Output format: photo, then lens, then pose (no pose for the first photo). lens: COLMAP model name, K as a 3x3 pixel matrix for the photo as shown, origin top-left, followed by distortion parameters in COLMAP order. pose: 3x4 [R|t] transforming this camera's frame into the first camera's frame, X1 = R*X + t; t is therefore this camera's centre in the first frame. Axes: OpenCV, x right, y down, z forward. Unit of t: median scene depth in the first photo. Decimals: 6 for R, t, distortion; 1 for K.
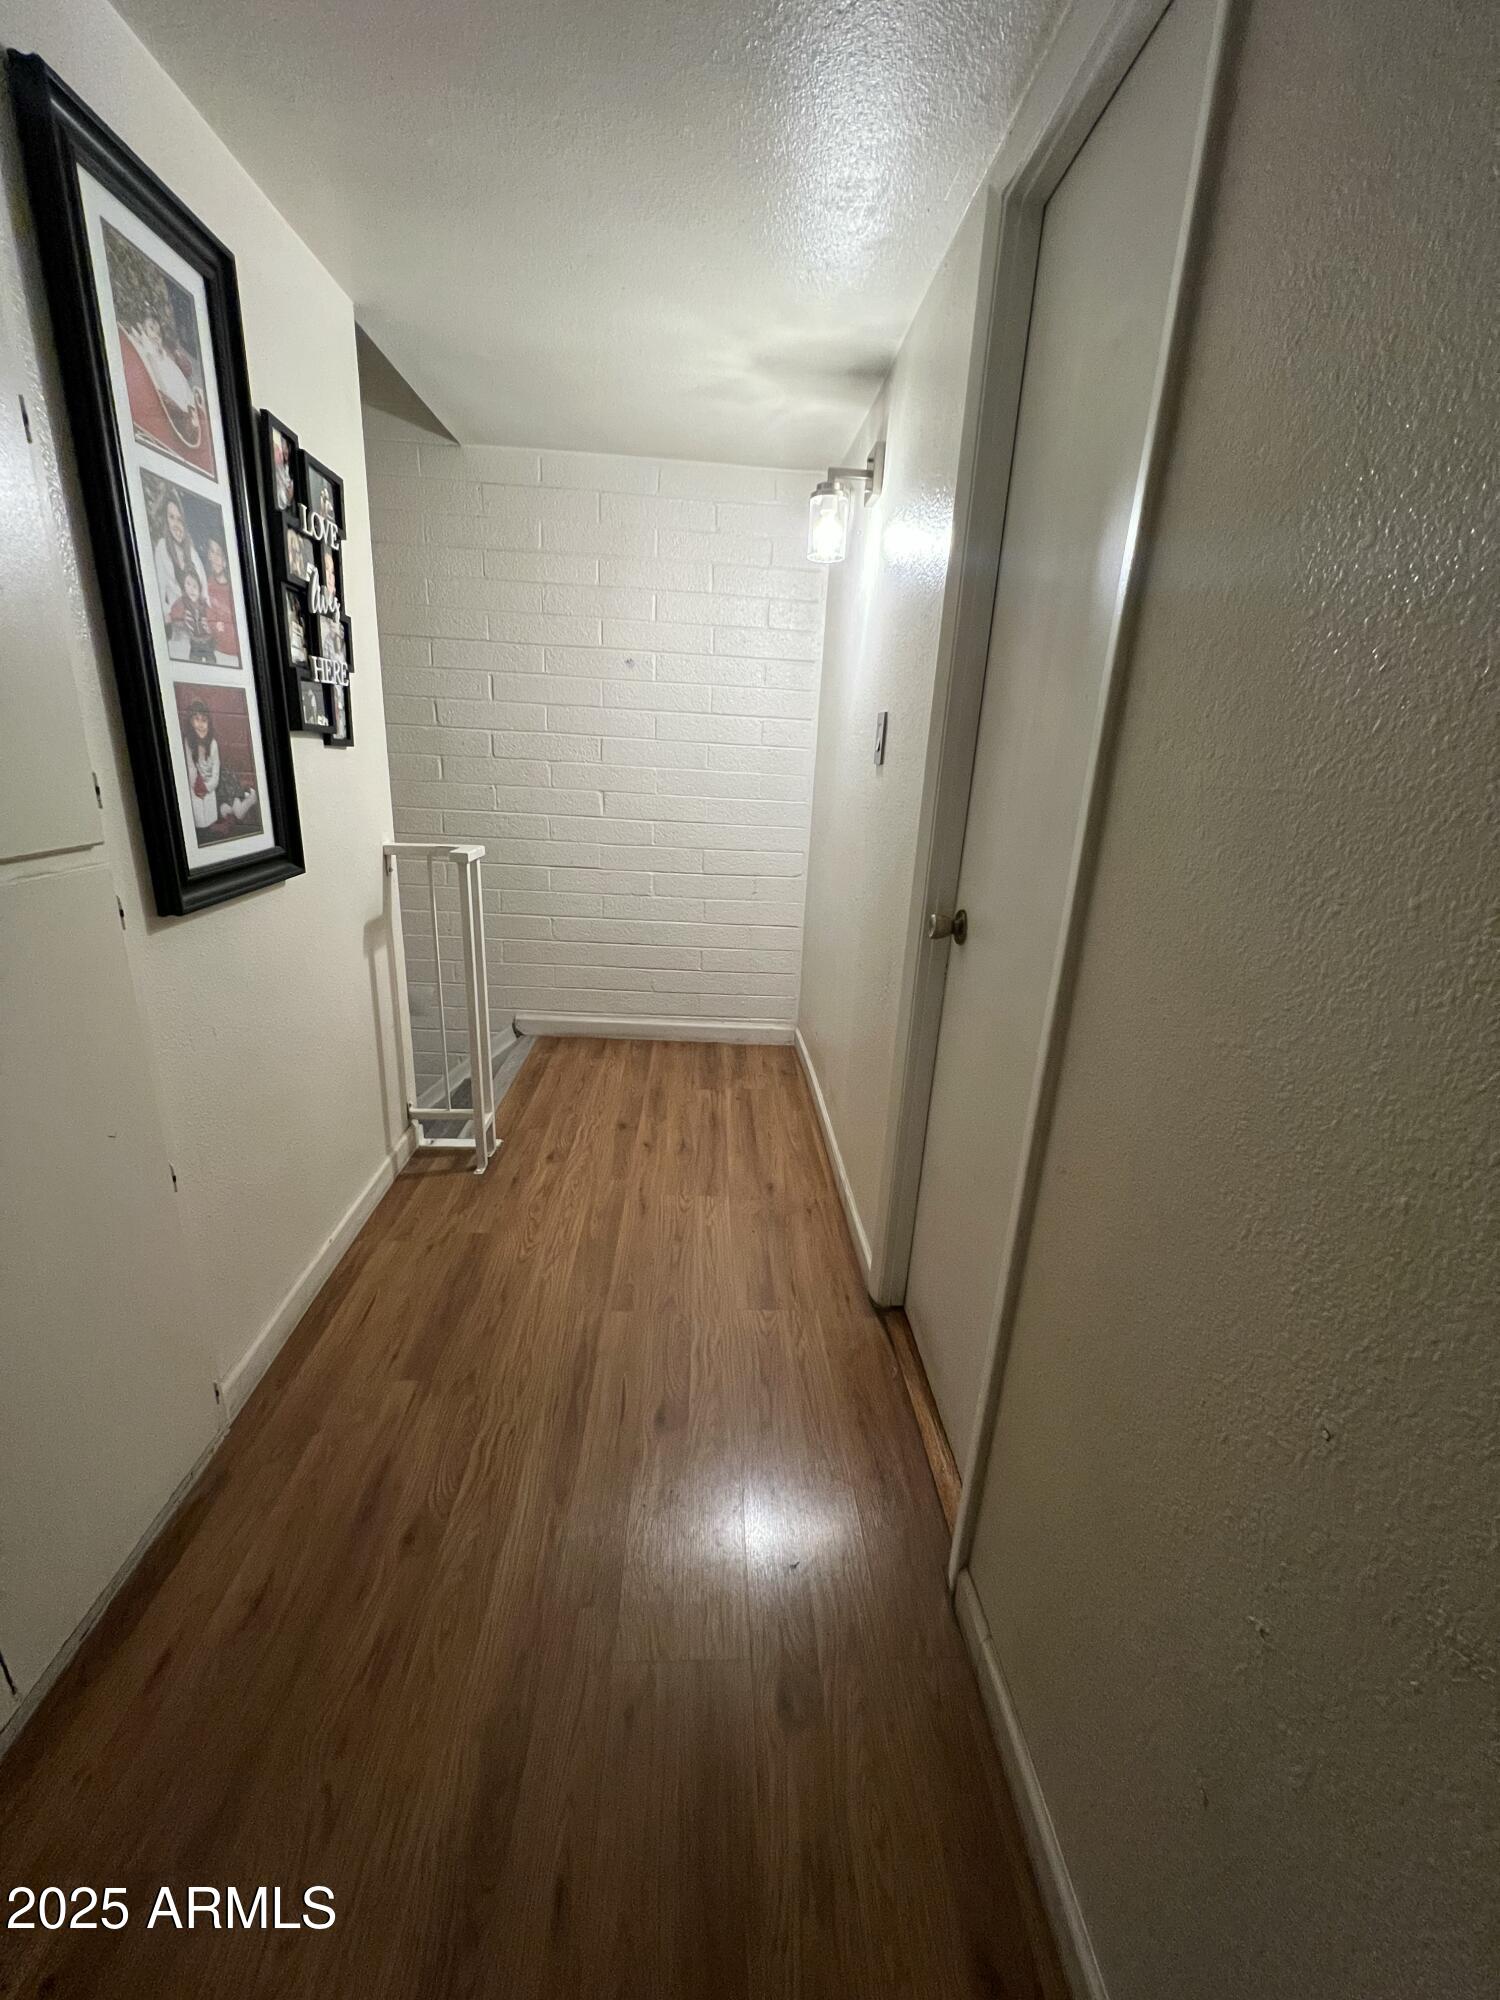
lens RADIAL K [[806.2, 0, 746.9], [0, 806.2, 1003.2], [0, 0, 1]] dist [-0.000557, -0.000052]
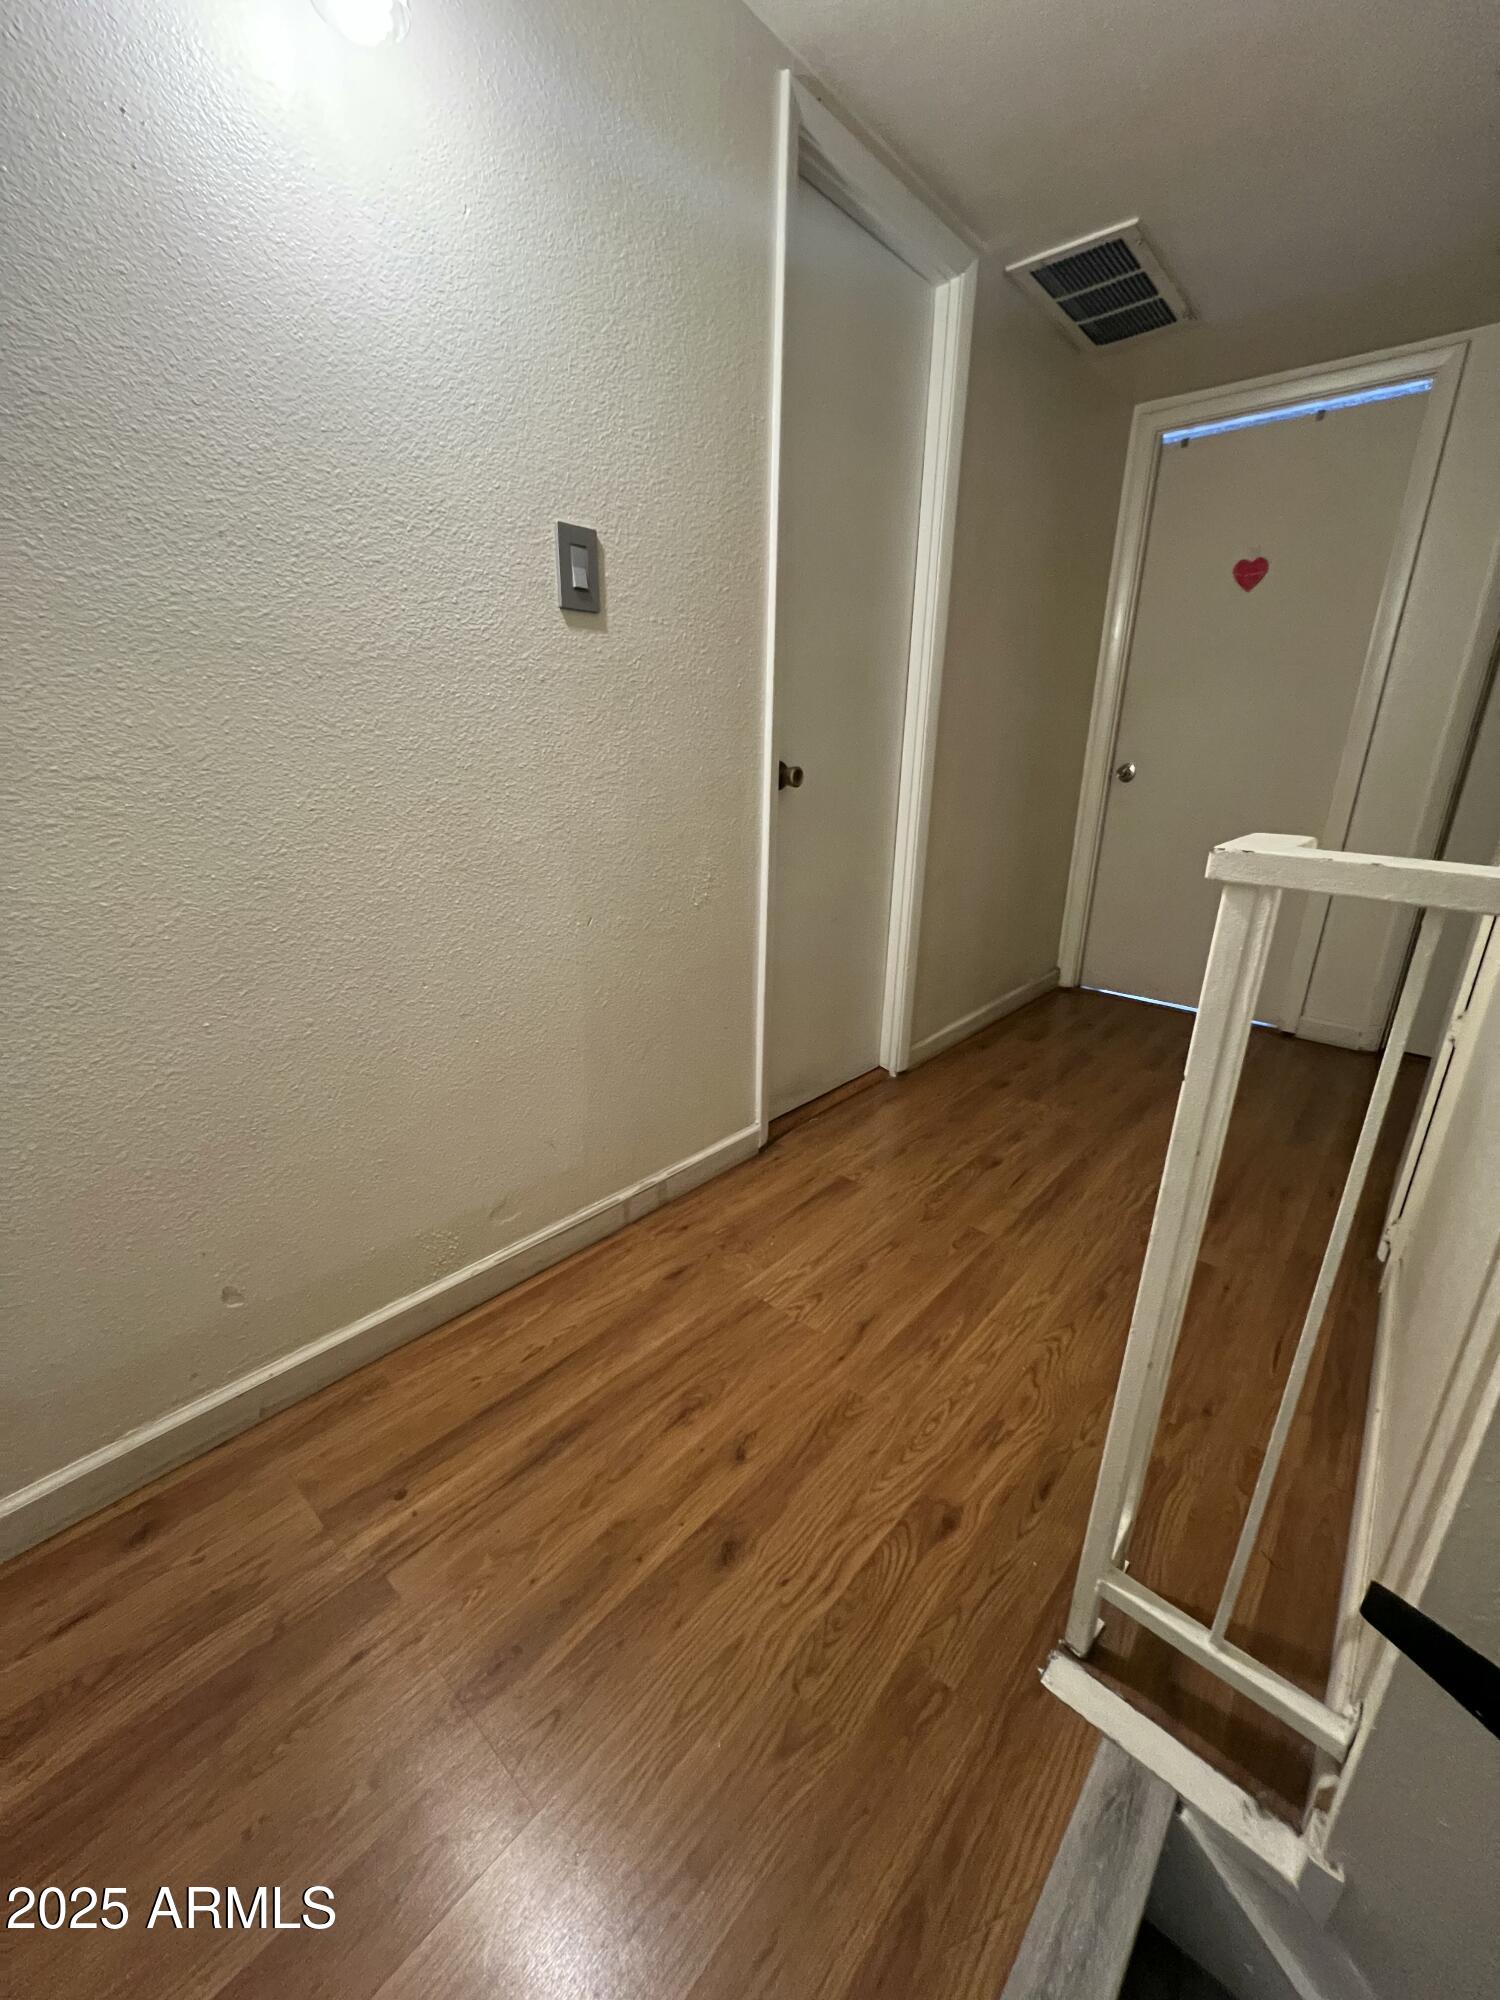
lens RADIAL K [[806.2, 0, 746.9], [0, 806.2, 1003.2], [0, 0, 1]] dist [-0.000557, -0.000052]
pose [[-0.717877, -0.280510, 0.637155, -0.405379], [0.158292, 0.825487, 0.541771, -0.335230], [-0.677935, 0.489781, -0.548195, 1.303734]]
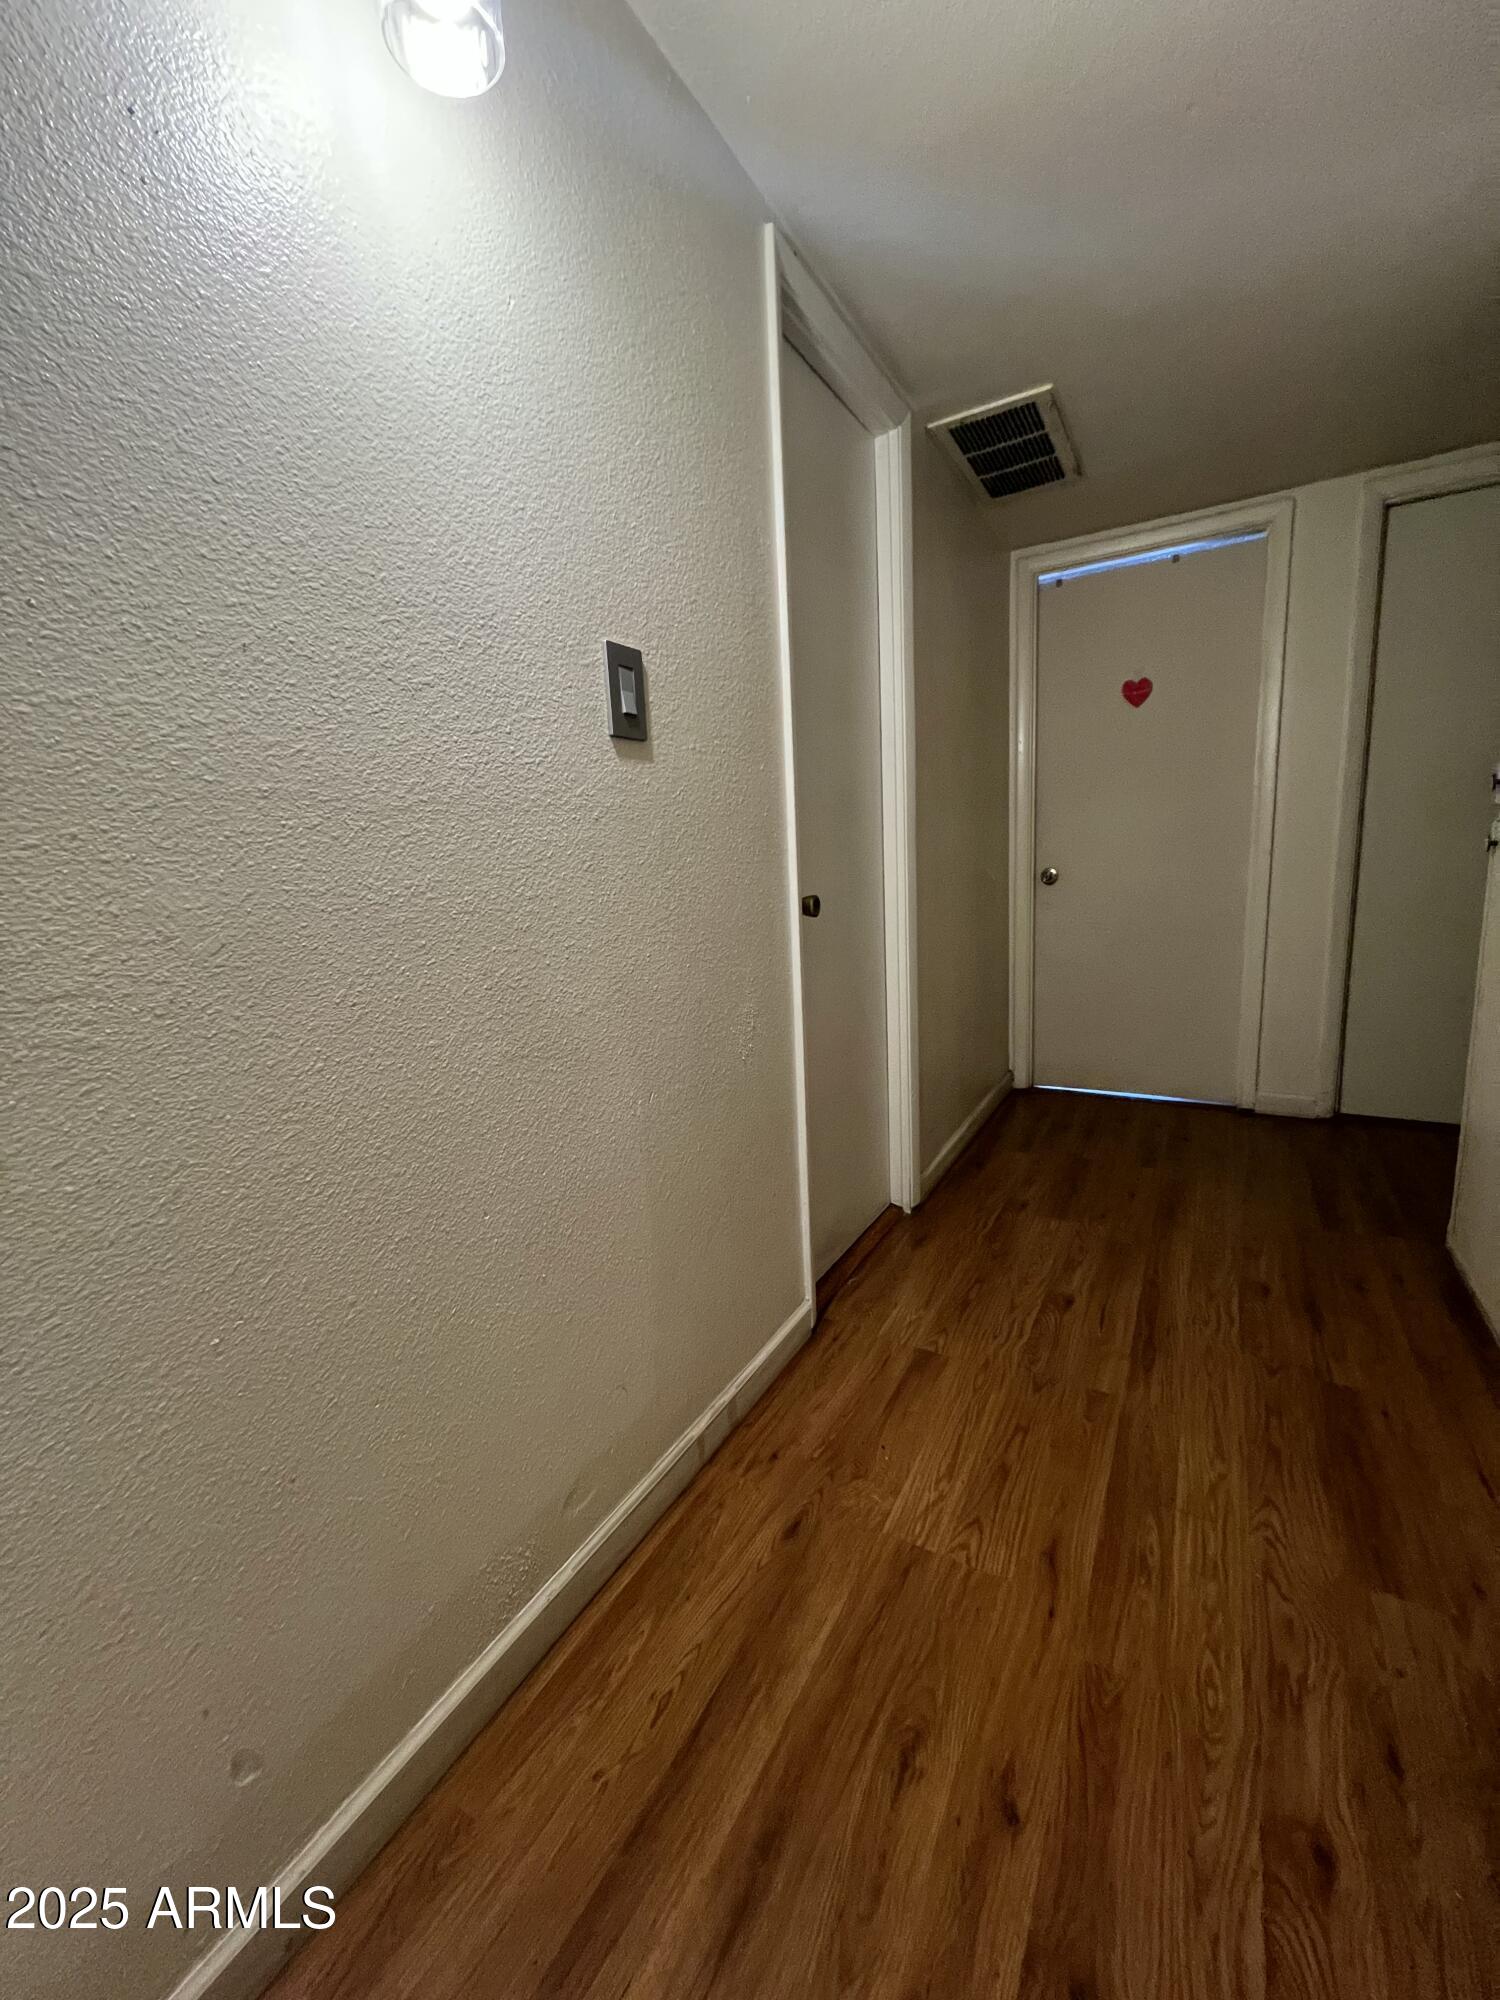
lens RADIAL K [[804.5, 0, 744.4], [0, 804.5, 1003.2], [0, 0, 1]] dist [-0.002160, 0.000312]
pose [[-0.840944, -0.103651, 0.531102, -0.201763], [0.171368, 0.879952, 0.443077, -0.337029], [-0.513269, 0.463617, -0.722228, 1.324861]]
